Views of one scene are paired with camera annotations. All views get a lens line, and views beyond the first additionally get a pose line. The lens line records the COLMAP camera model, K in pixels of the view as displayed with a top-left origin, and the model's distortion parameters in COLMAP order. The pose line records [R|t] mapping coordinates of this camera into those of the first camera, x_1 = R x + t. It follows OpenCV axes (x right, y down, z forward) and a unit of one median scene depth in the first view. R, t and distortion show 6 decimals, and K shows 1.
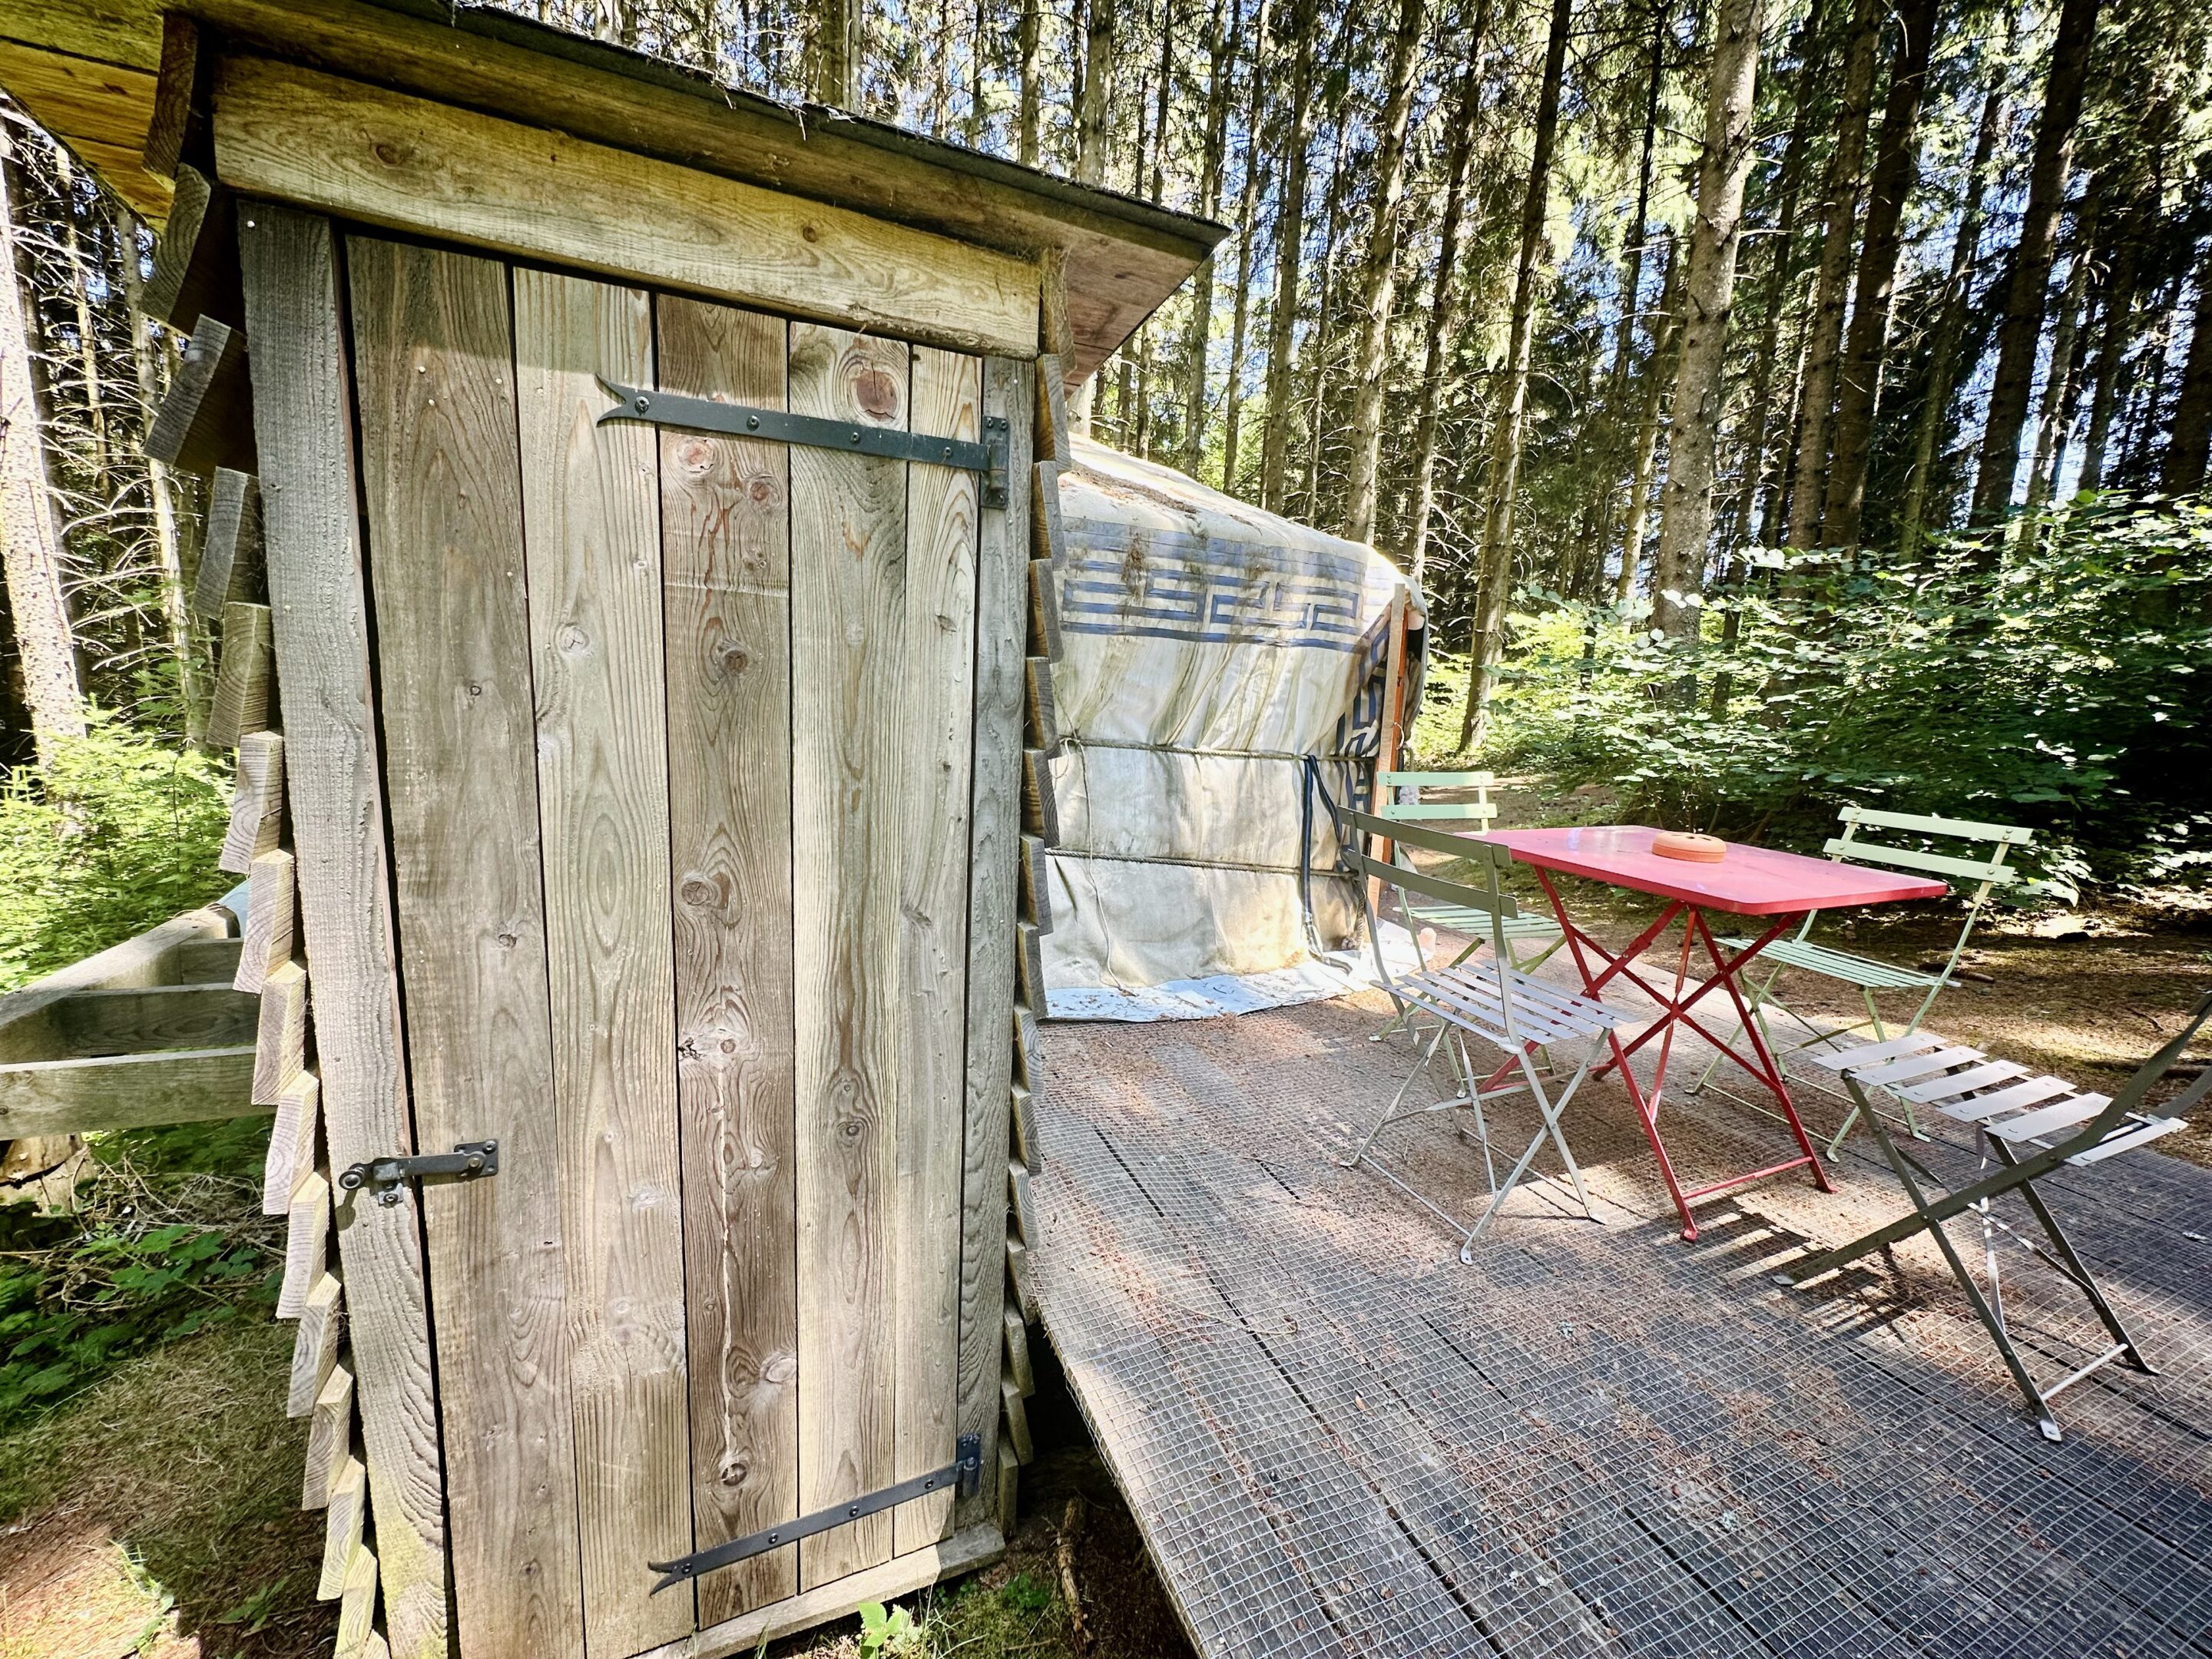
lens RADIAL K [[878.6, 0, 1106.0], [0, 878.6, 829.5], [0, 0, 1]] dist [0.018946, 0.000067]
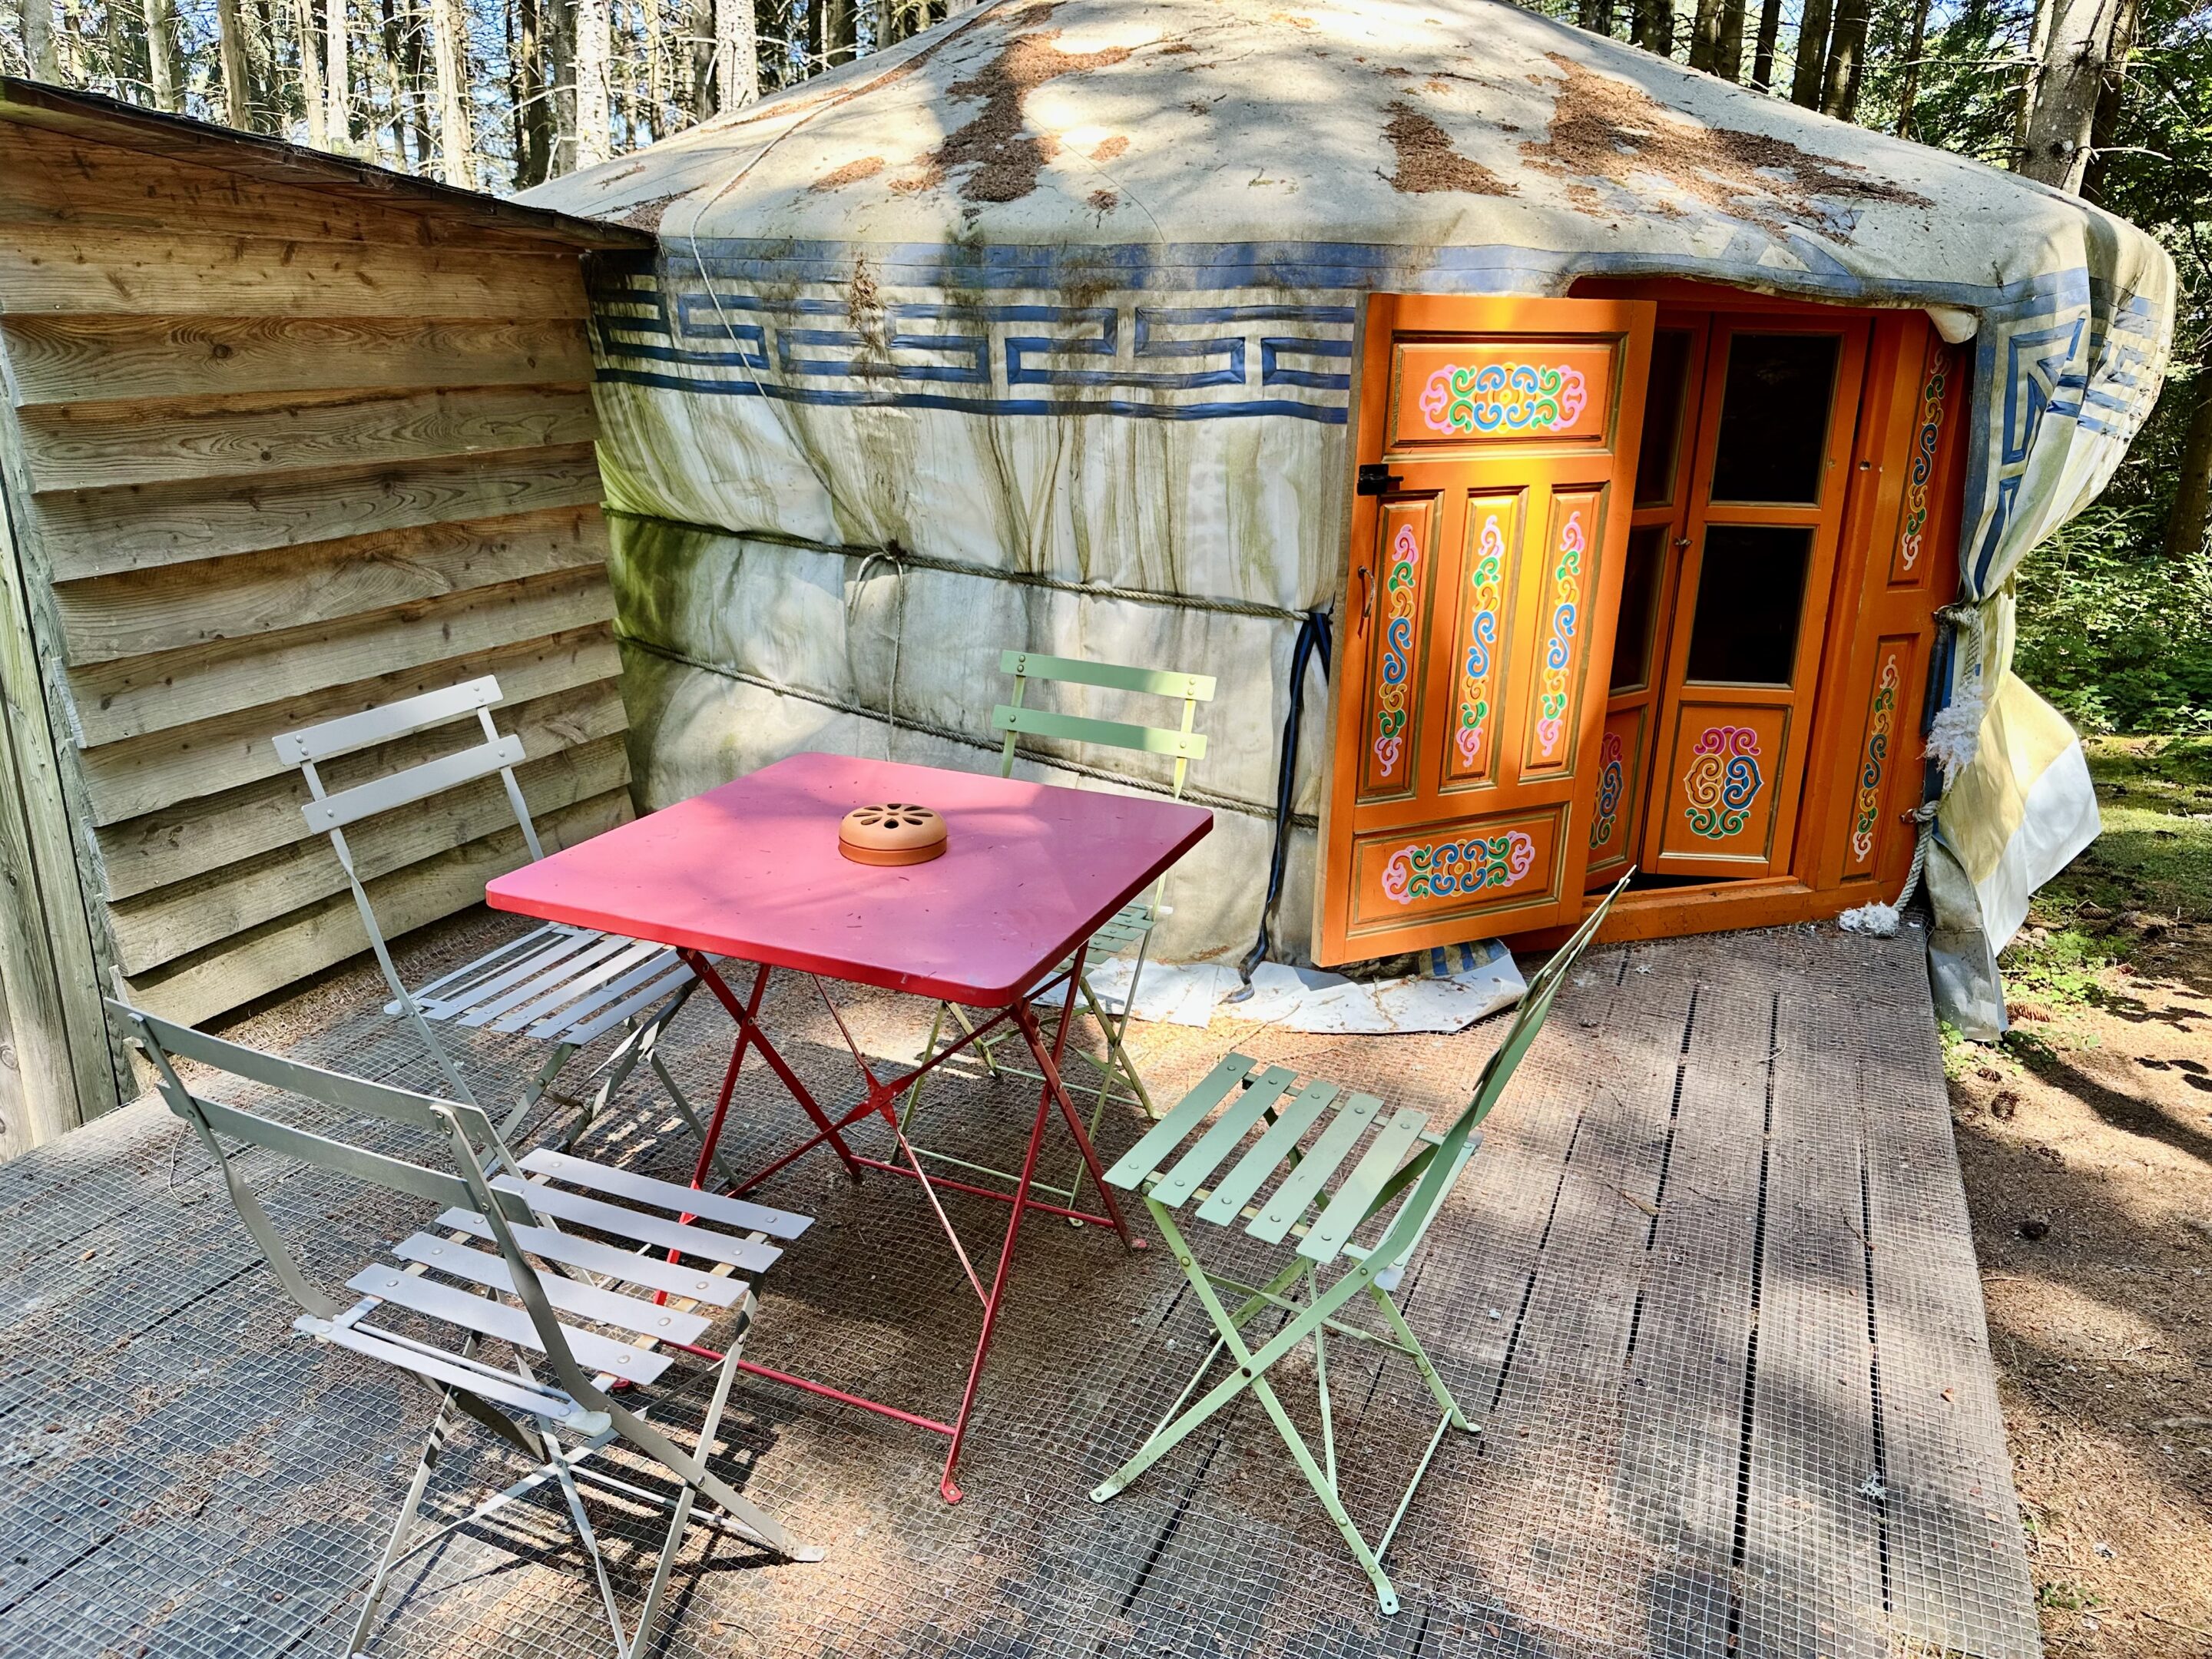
lens RADIAL K [[1562.1, 0, 1106.0], [0, 1562.1, 829.5], [0, 0, 1]] dist [0.047773, -0.037328]
pose [[0.675222, 0.198072, -0.710523, 1.046252], [-0.117104, 0.979840, 0.161863, -0.116232], [0.728260, -0.026088, 0.684804, 0.287414]]
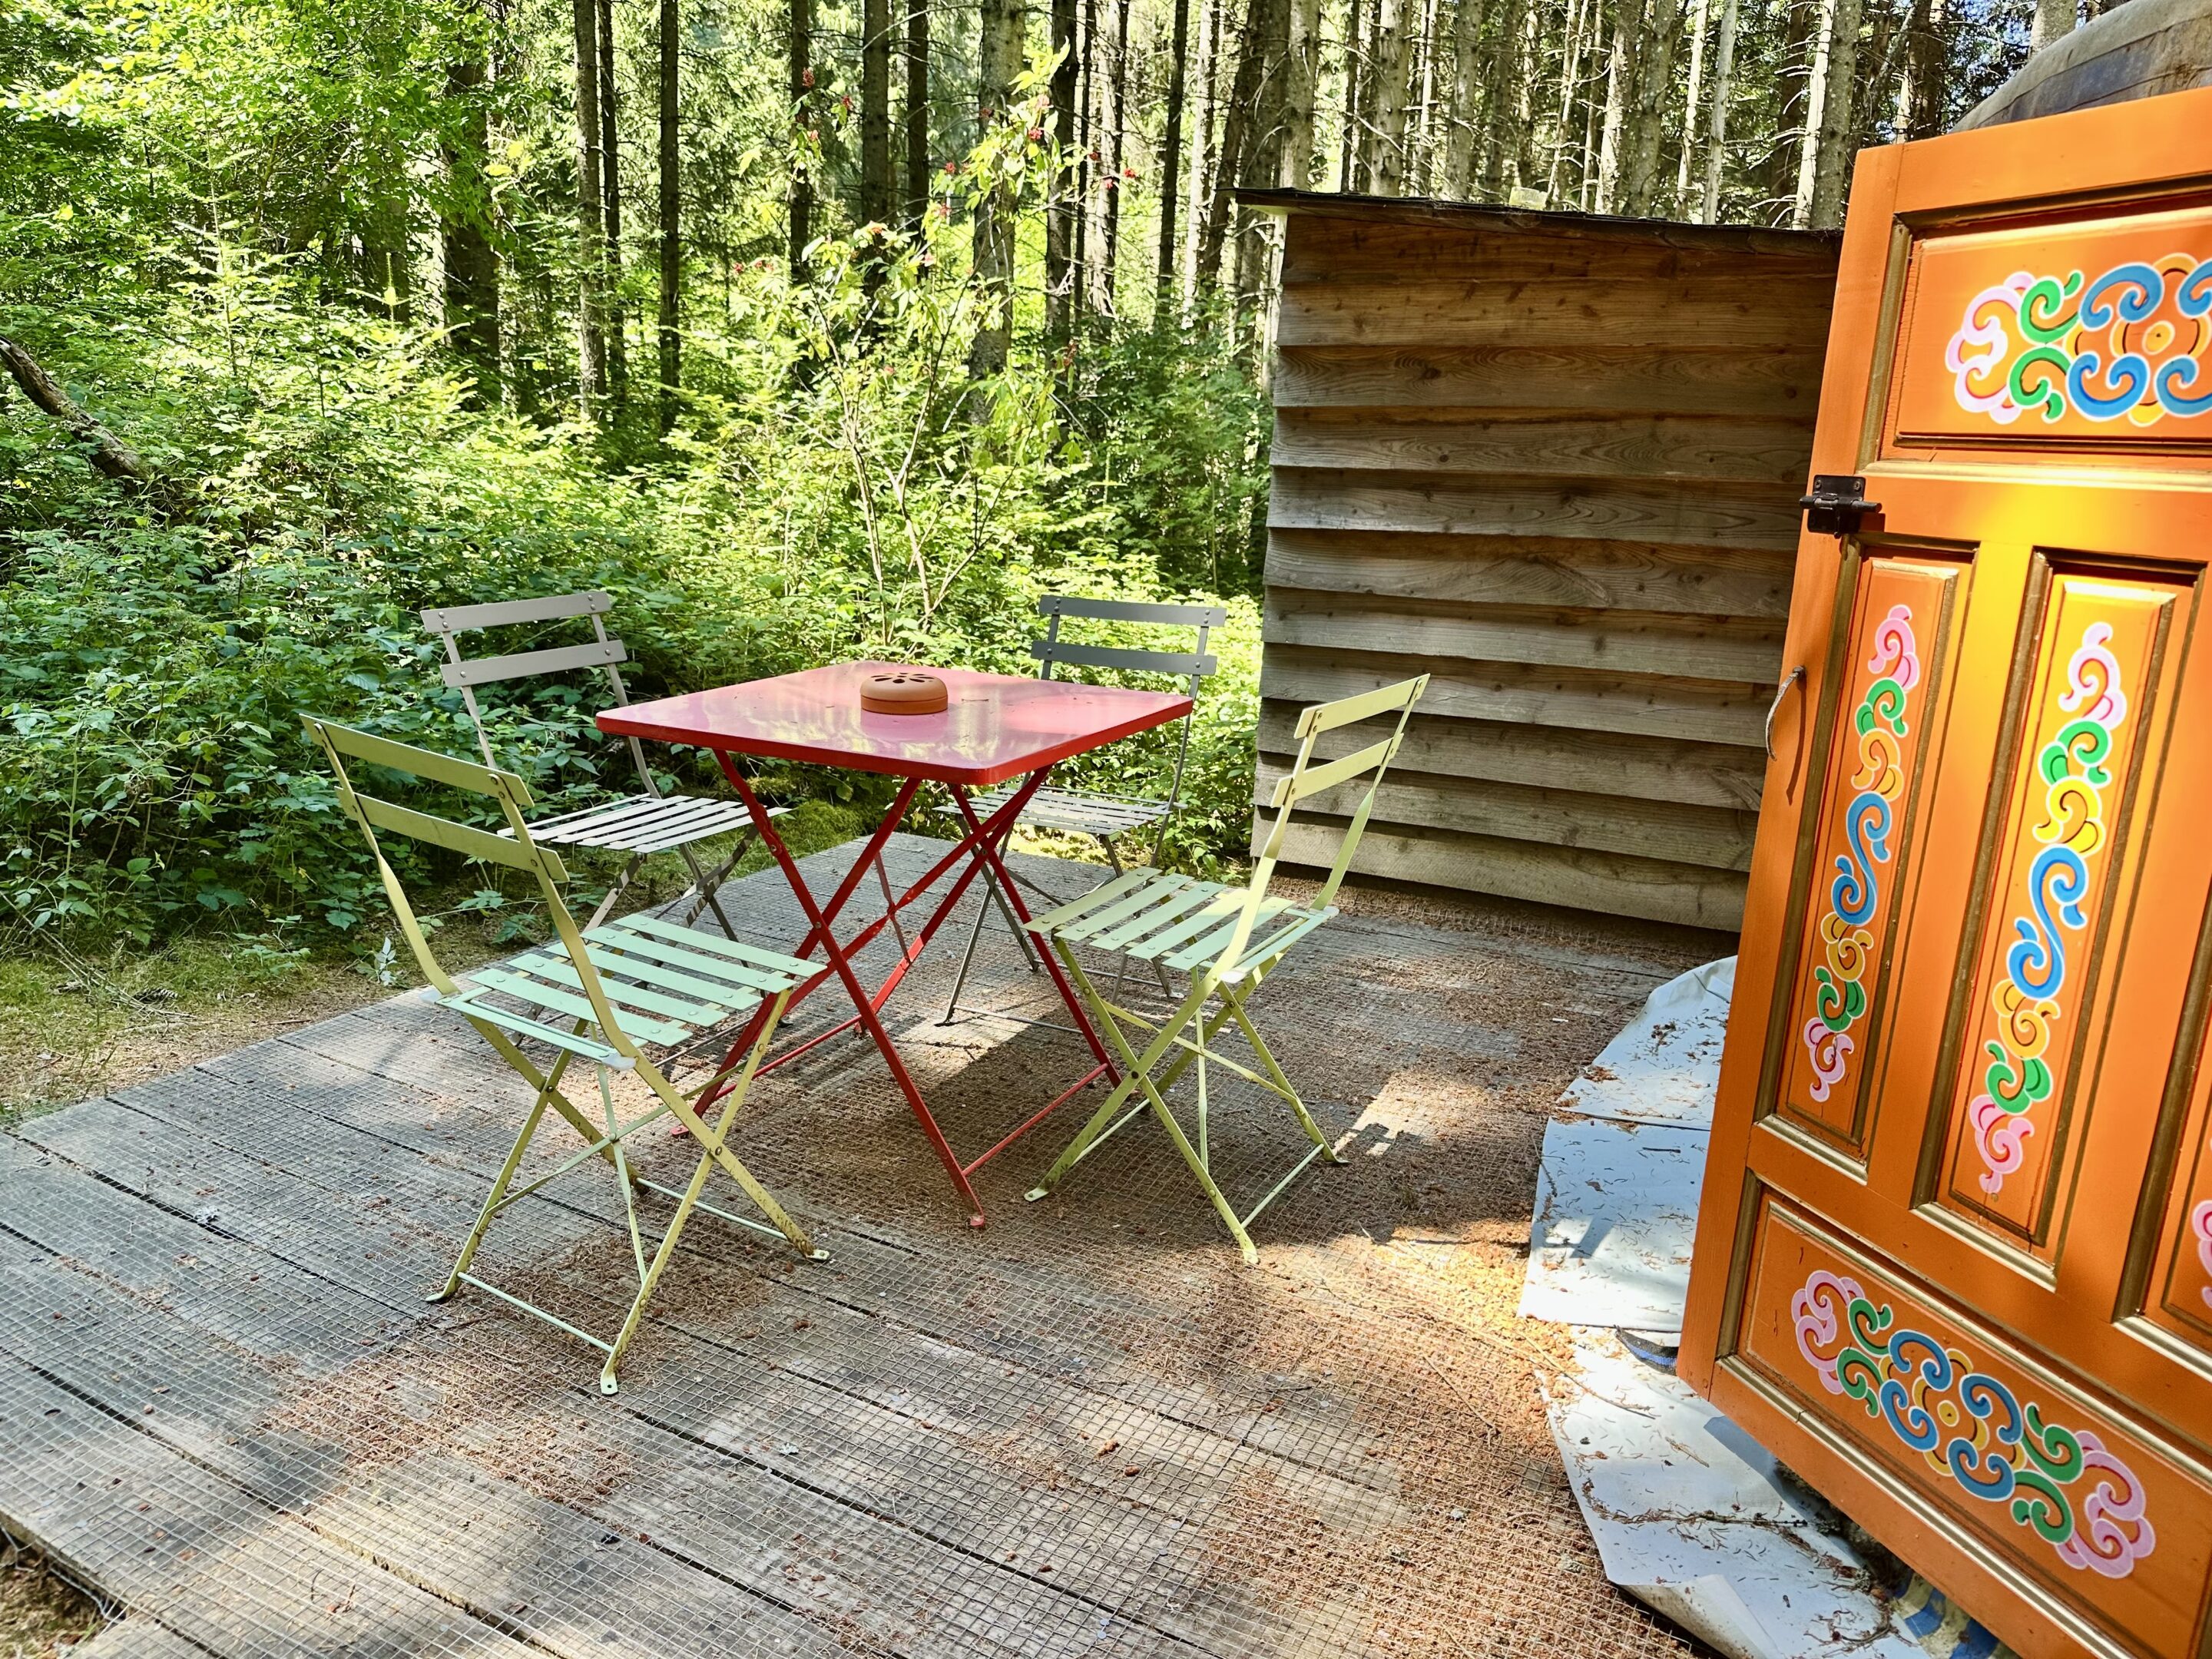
lens RADIAL K [[1645.4, 0, 1106.0], [0, 1645.4, 829.5], [0, 0, 1]] dist [-0.006352, -0.006745]
pose [[-0.801374, 0.071457, -0.593880, 0.924151], [-0.170198, 0.924561, 0.340910, -0.244414], [0.573438, 0.374274, -0.728757, 1.459159]]
